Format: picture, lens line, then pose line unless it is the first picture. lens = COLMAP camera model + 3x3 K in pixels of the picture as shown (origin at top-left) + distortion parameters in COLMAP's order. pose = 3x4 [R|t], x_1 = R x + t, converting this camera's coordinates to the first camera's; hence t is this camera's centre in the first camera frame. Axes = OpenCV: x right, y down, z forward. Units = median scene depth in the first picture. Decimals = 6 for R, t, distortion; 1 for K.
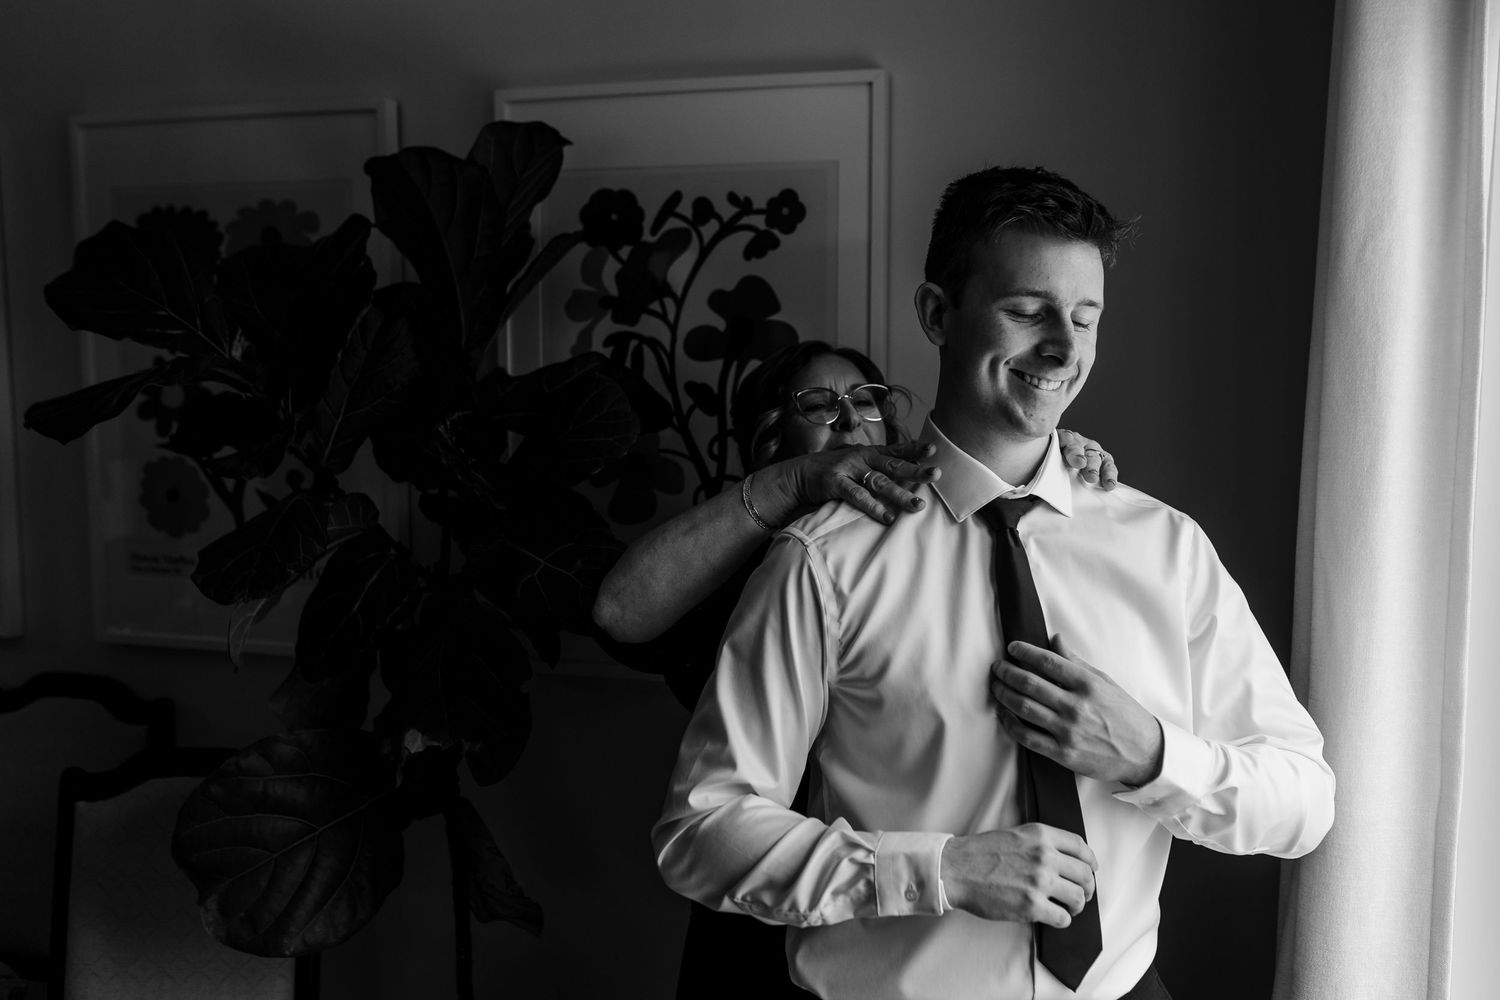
lens RADIAL K [[1433.6, 0, 746.3], [0, 1433.6, 506.9], [0, 0, 1]] dist [0.001025, 0.010955]
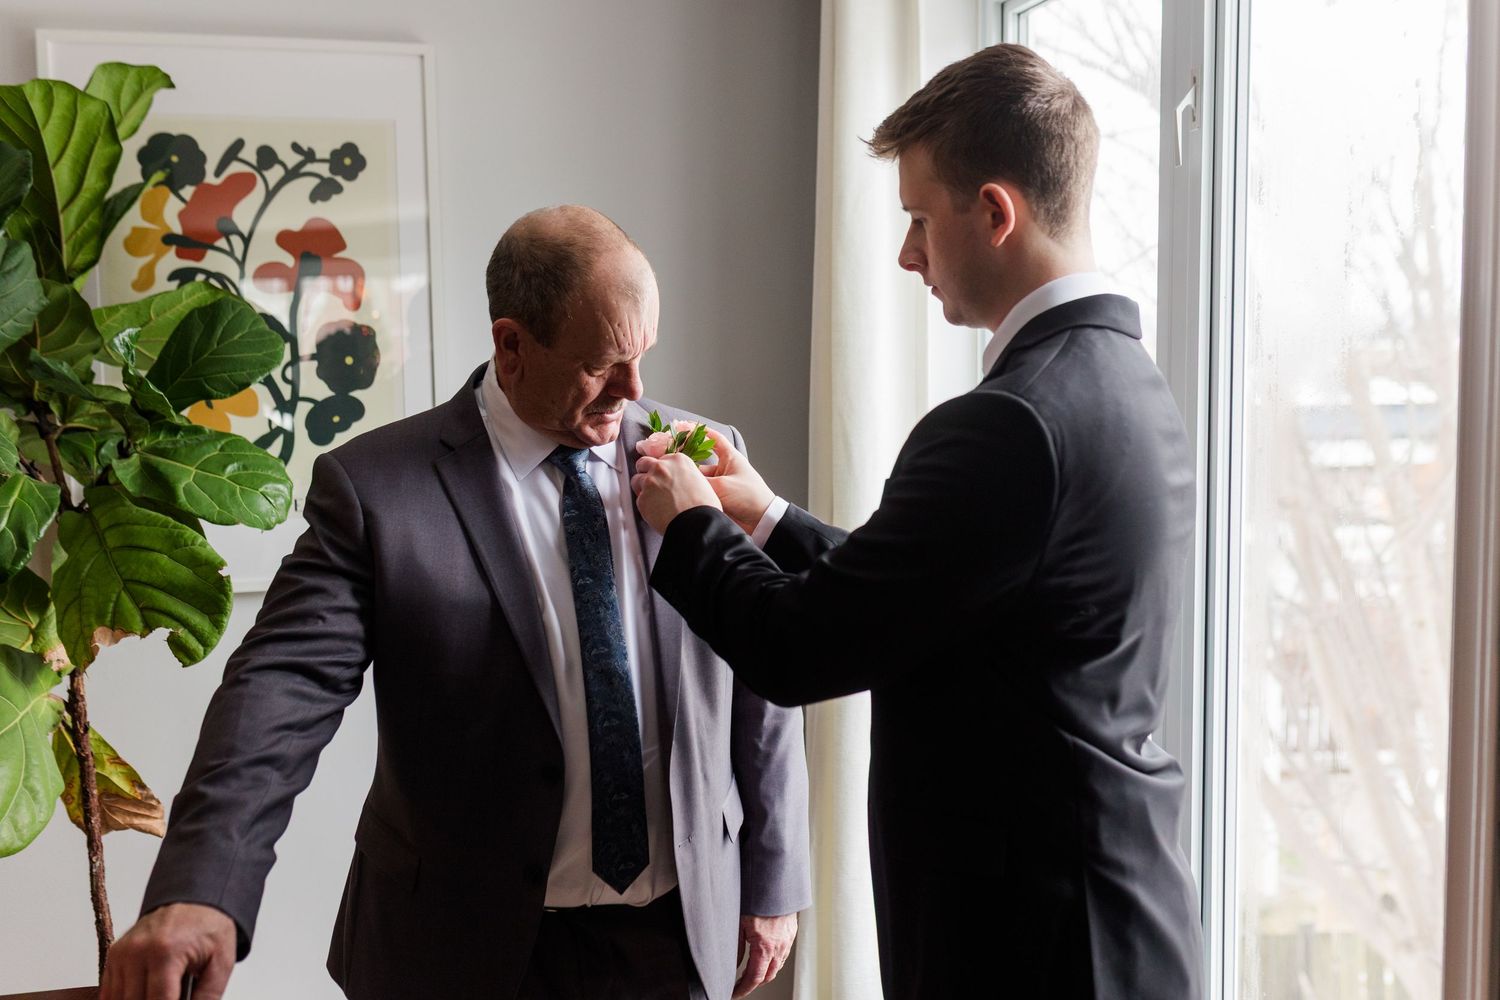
lens RADIAL K [[1471.8, 0, 750.0], [0, 1471.8, 500.0], [0, 0, 1]] dist [-0.013457, 0.012496]
pose [[0.851703, -0.065801, 0.519877, -0.318579], [0.068342, 0.997559, 0.014297, 0.065748], [-0.519549, 0.023353, 0.854121, -0.152747]]
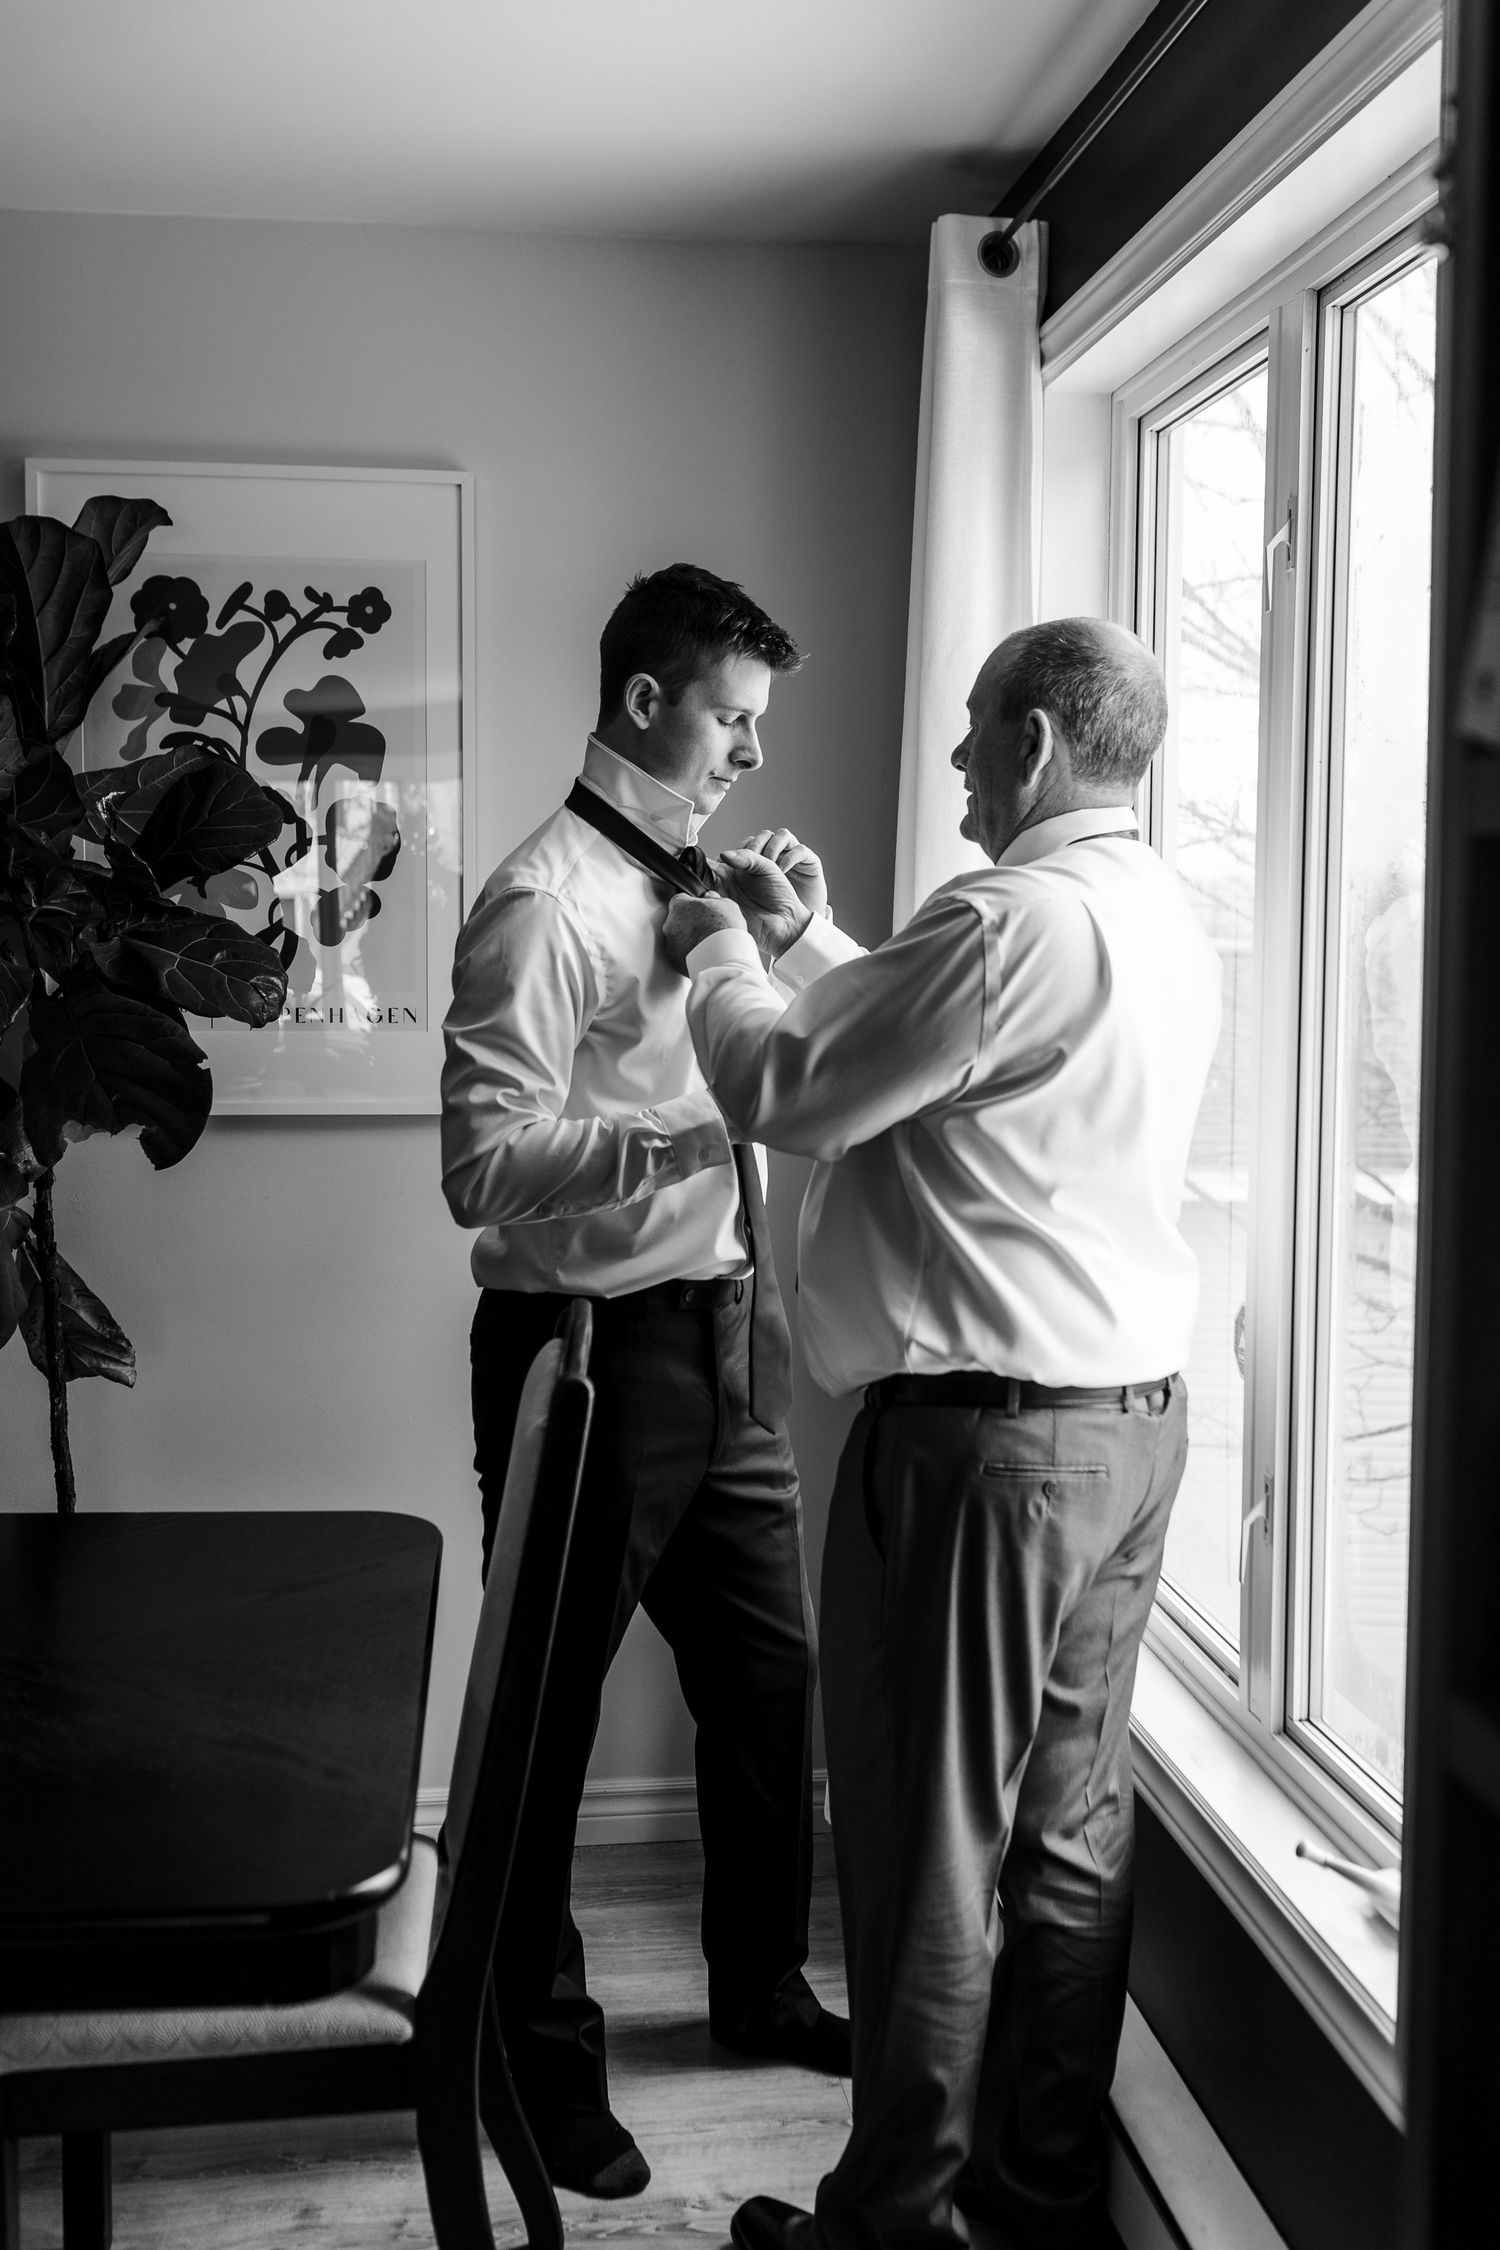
lens RADIAL K [[2207.7, 0, 755.4], [0, 2207.7, 1112.9], [0, 0, 1]] dist [-0.013457, 0.012496]
pose [[0.910958, -0.035240, 0.410991, -0.351099], [0.039126, 0.999234, -0.001045, 0.141099], [-0.410640, 0.017033, 0.911639, -0.445432]]
